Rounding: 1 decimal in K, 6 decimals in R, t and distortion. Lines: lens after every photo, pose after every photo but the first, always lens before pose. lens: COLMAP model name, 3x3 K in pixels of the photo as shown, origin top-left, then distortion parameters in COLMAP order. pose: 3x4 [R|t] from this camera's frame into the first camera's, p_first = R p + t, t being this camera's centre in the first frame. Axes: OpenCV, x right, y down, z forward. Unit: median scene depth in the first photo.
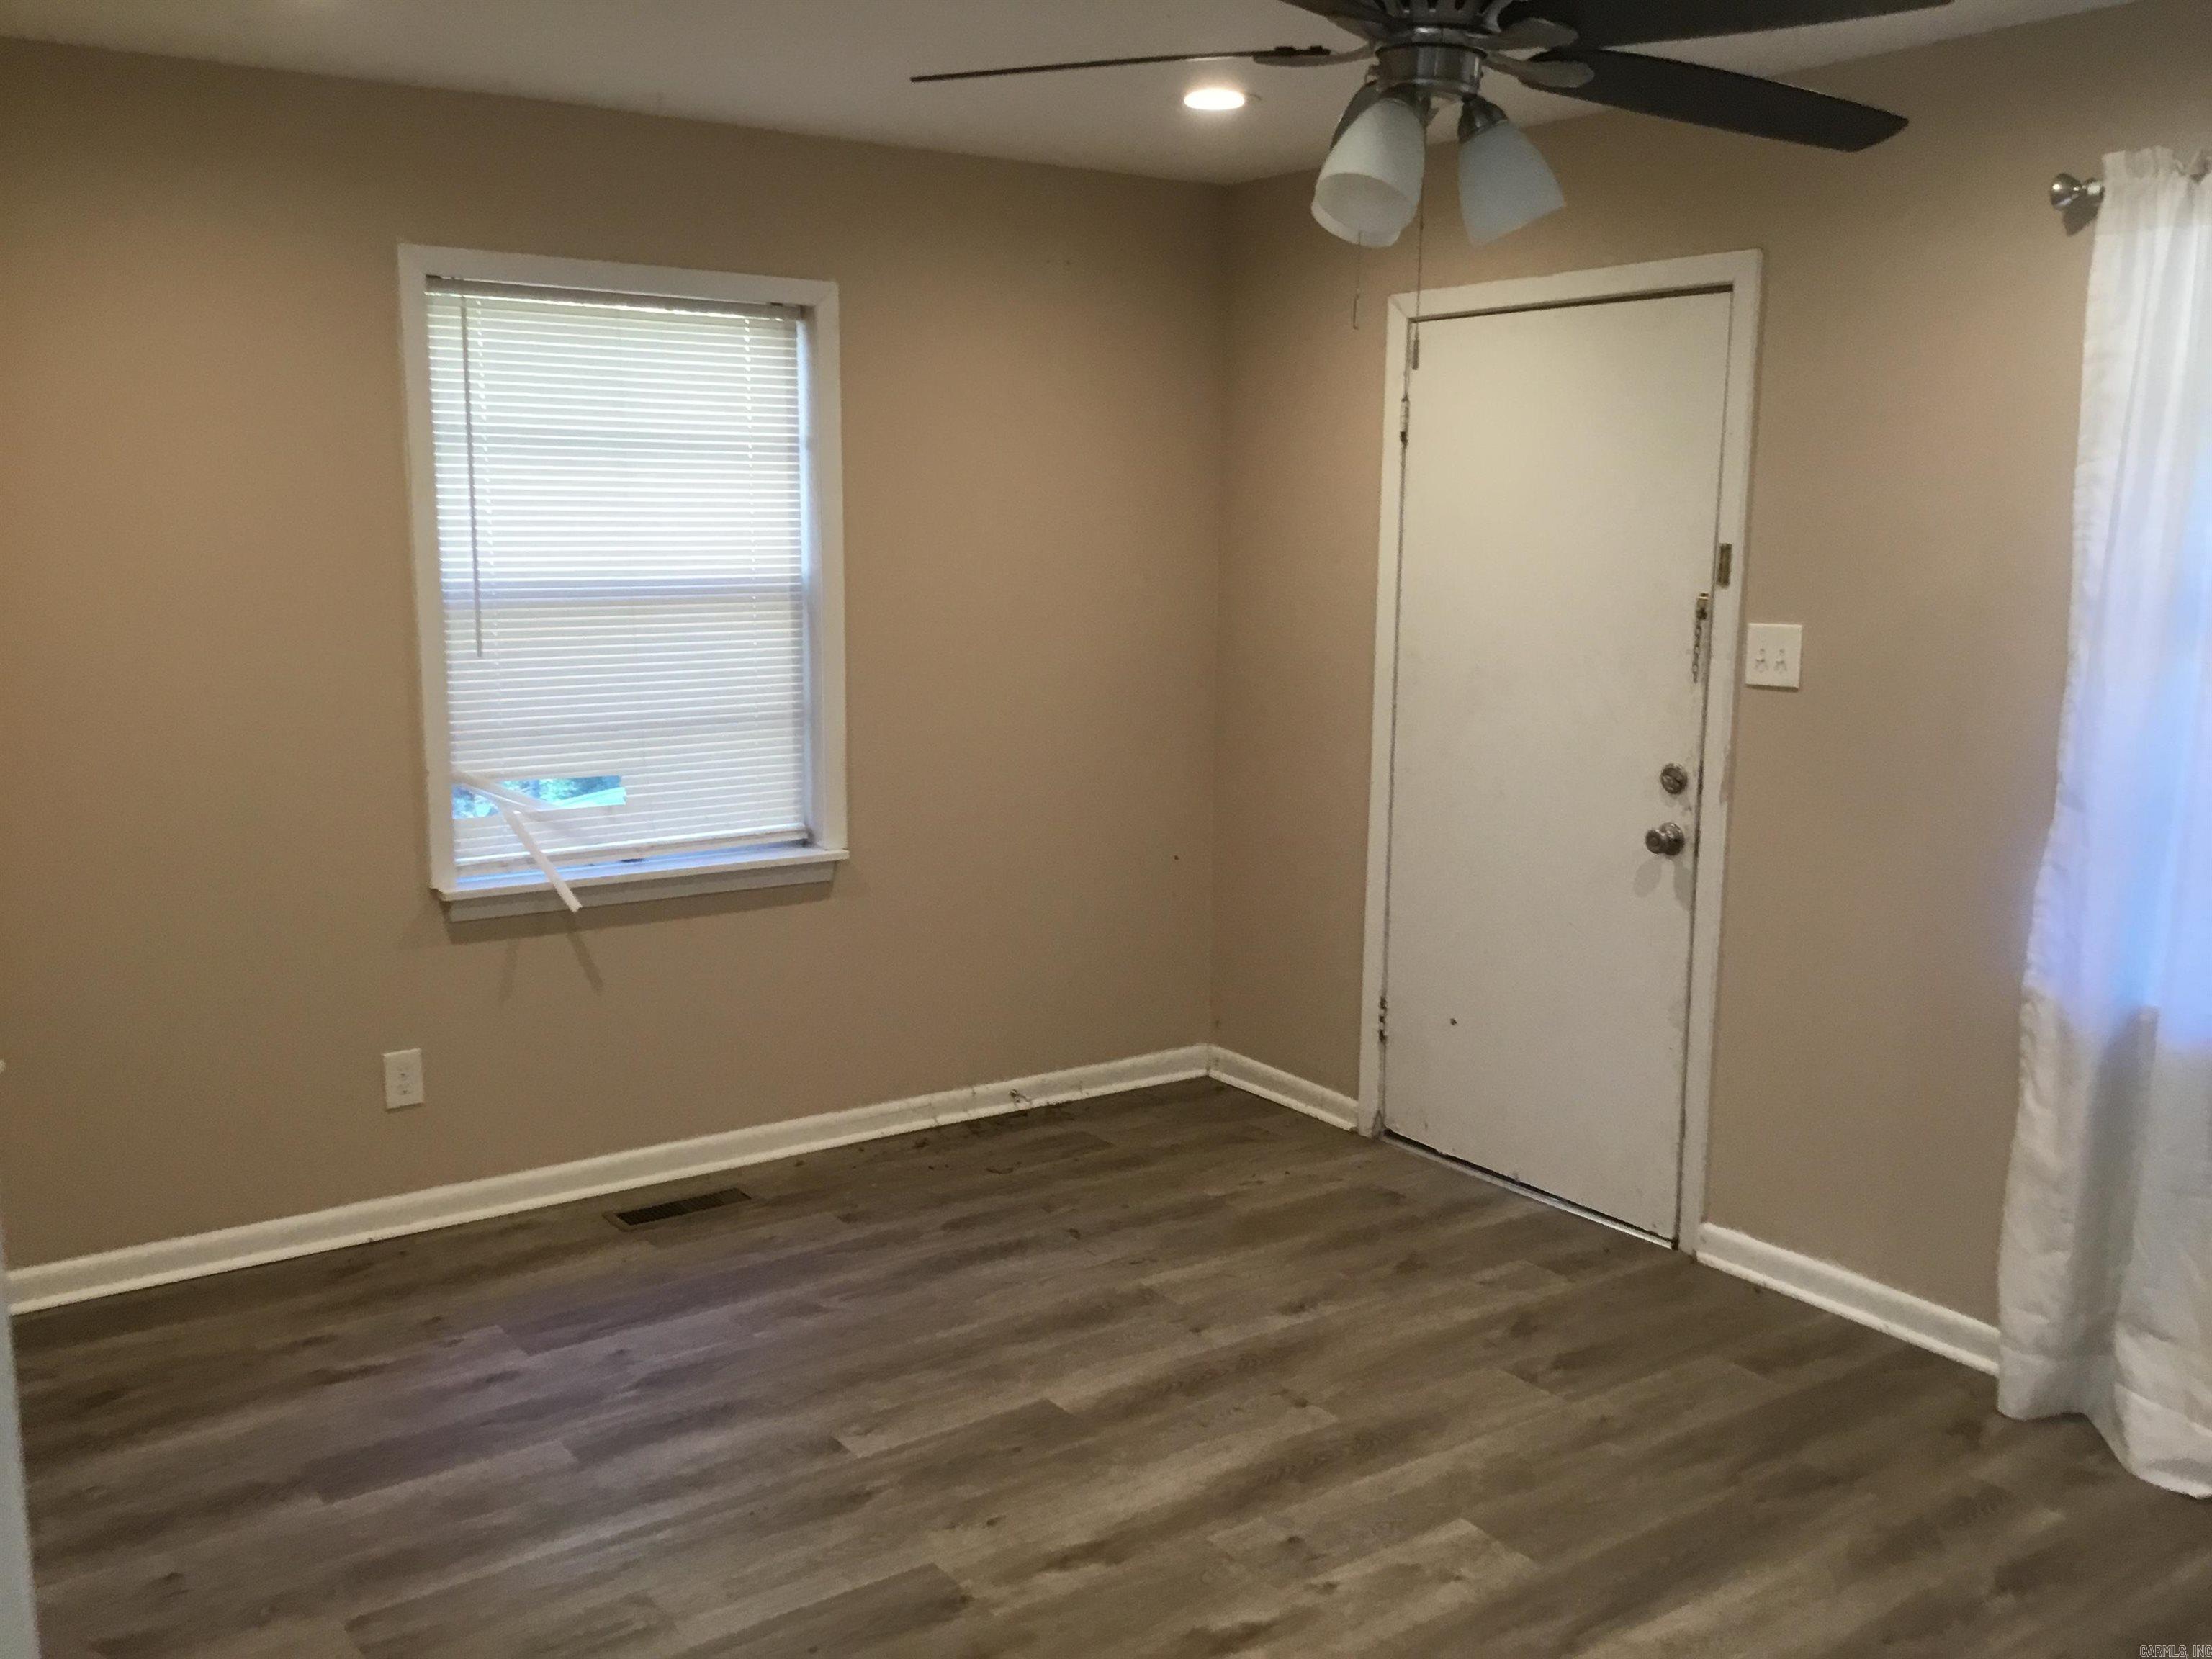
lens RADIAL K [[1982.5, 0, 1106.0], [0, 1982.5, 829.5], [0, 0, 1]] dist [0.135066, -0.203906]
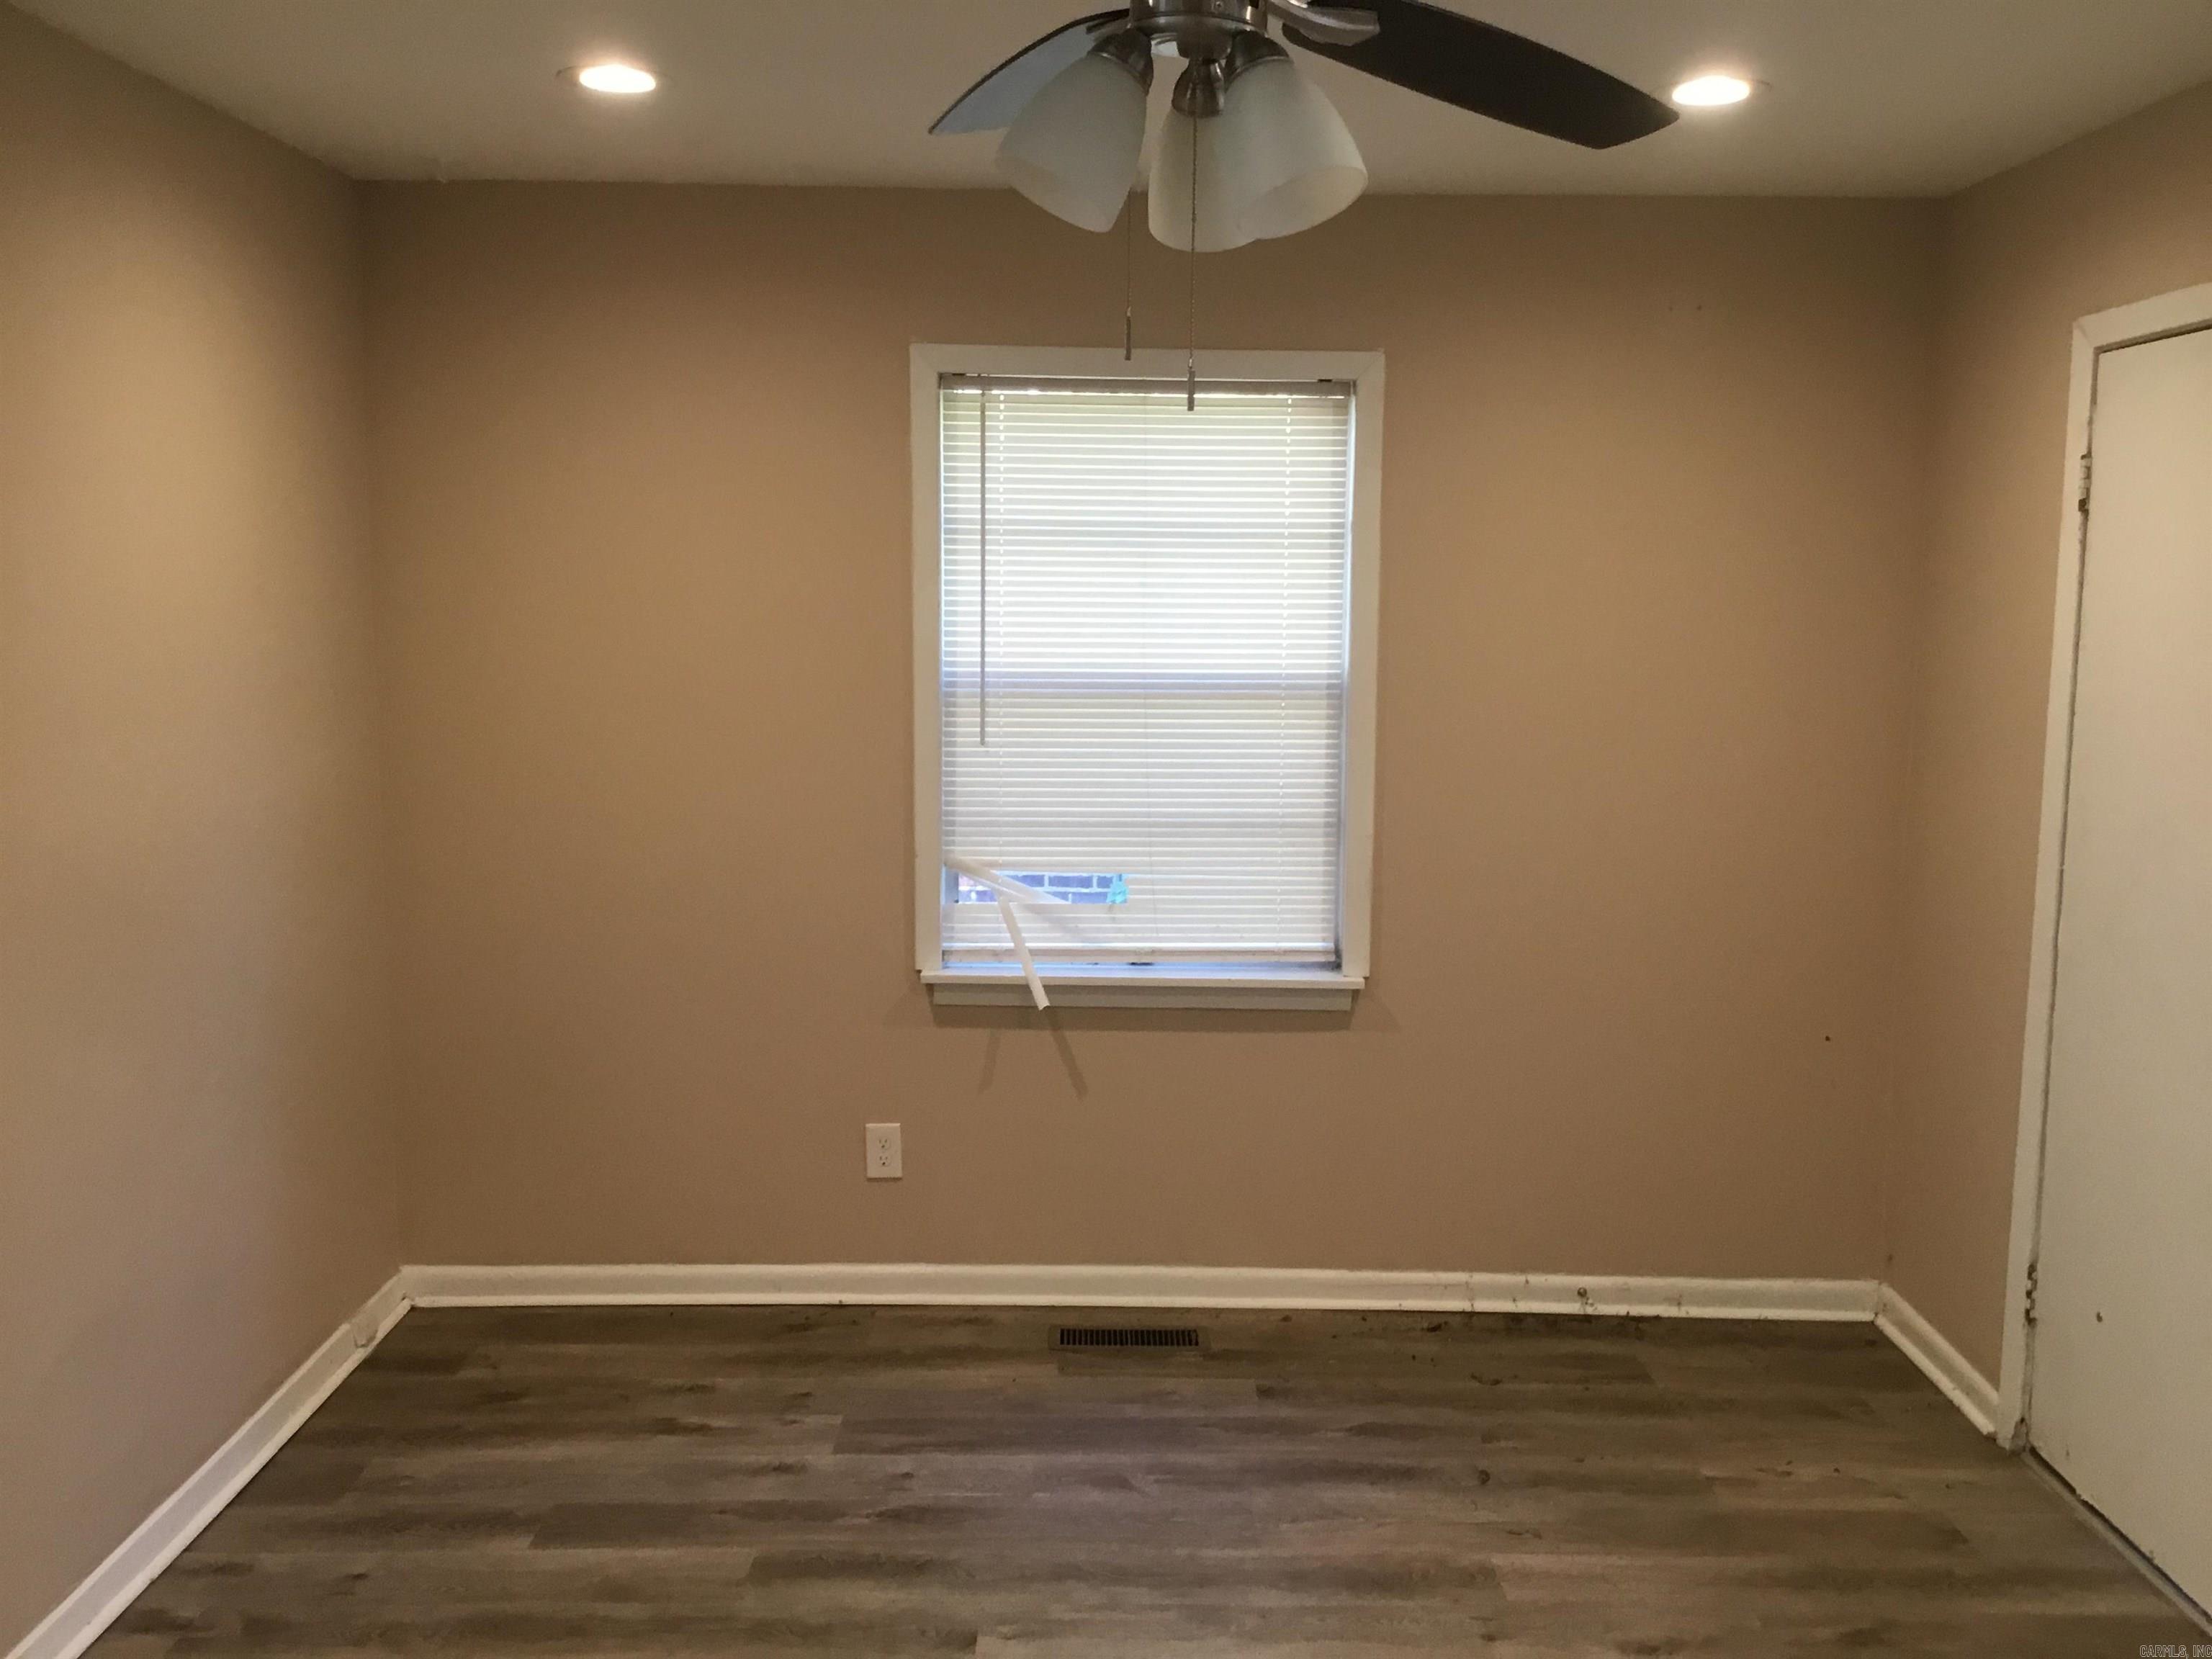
lens RADIAL K [[1990.0, 0, 1106.0], [0, 1990.0, 829.5], [0, 0, 1]] dist [0.126958, -0.238680]
pose [[0.822676, 0.071391, -0.564011, 0.309553], [-0.098355, 0.994997, -0.017517, -0.032888], [0.559938, 0.069884, 0.825582, 0.212222]]
